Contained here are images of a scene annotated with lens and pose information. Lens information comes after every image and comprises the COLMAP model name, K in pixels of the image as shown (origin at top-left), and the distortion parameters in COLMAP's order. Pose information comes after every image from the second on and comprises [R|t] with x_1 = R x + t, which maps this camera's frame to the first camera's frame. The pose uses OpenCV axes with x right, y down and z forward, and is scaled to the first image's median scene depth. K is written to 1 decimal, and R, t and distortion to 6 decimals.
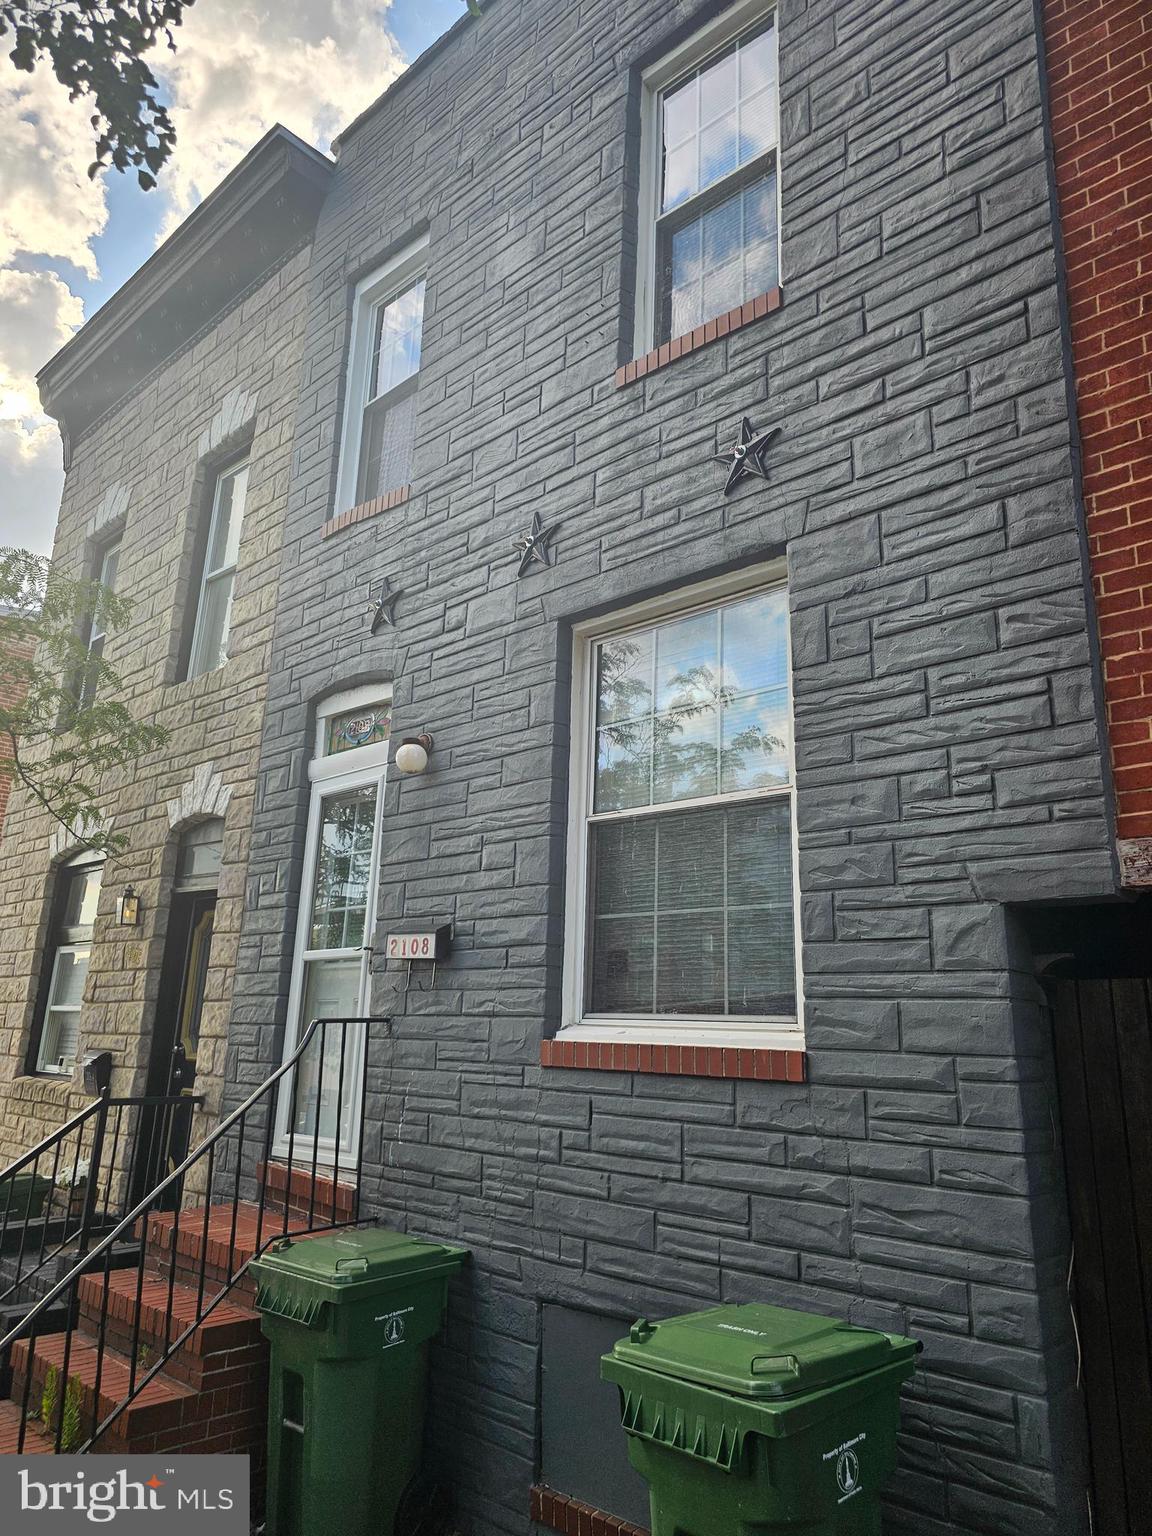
lens RADIAL K [[1015.9, 0, 579.6], [0, 1015.9, 768.6], [0, 0, 1]] dist [0.029269, -0.027308]
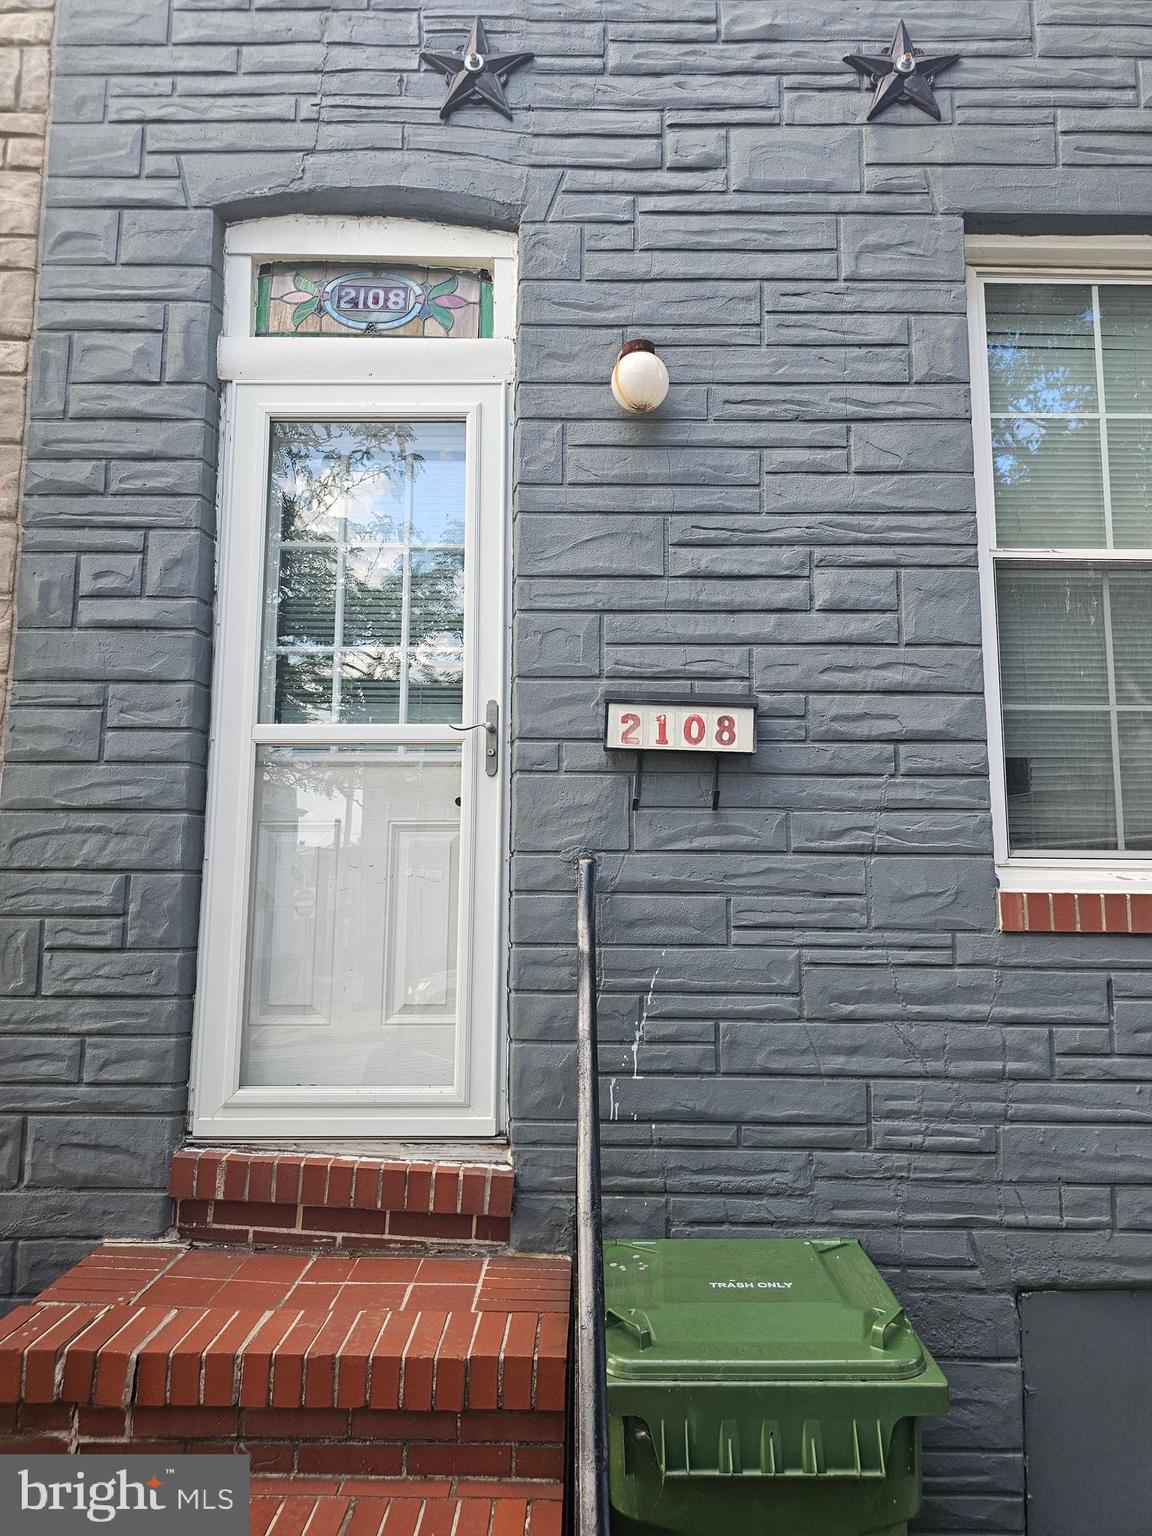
lens RADIAL K [[1015.9, 0, 581.2], [0, 1015.9, 755.4], [0, 0, 1]] dist [0.029269, -0.027308]
pose [[0.741942, 0.062390, 0.667554, -0.479764], [-0.157254, 0.984080, 0.082806, 0.128776], [-0.651761, -0.166413, 0.739942, 0.533581]]
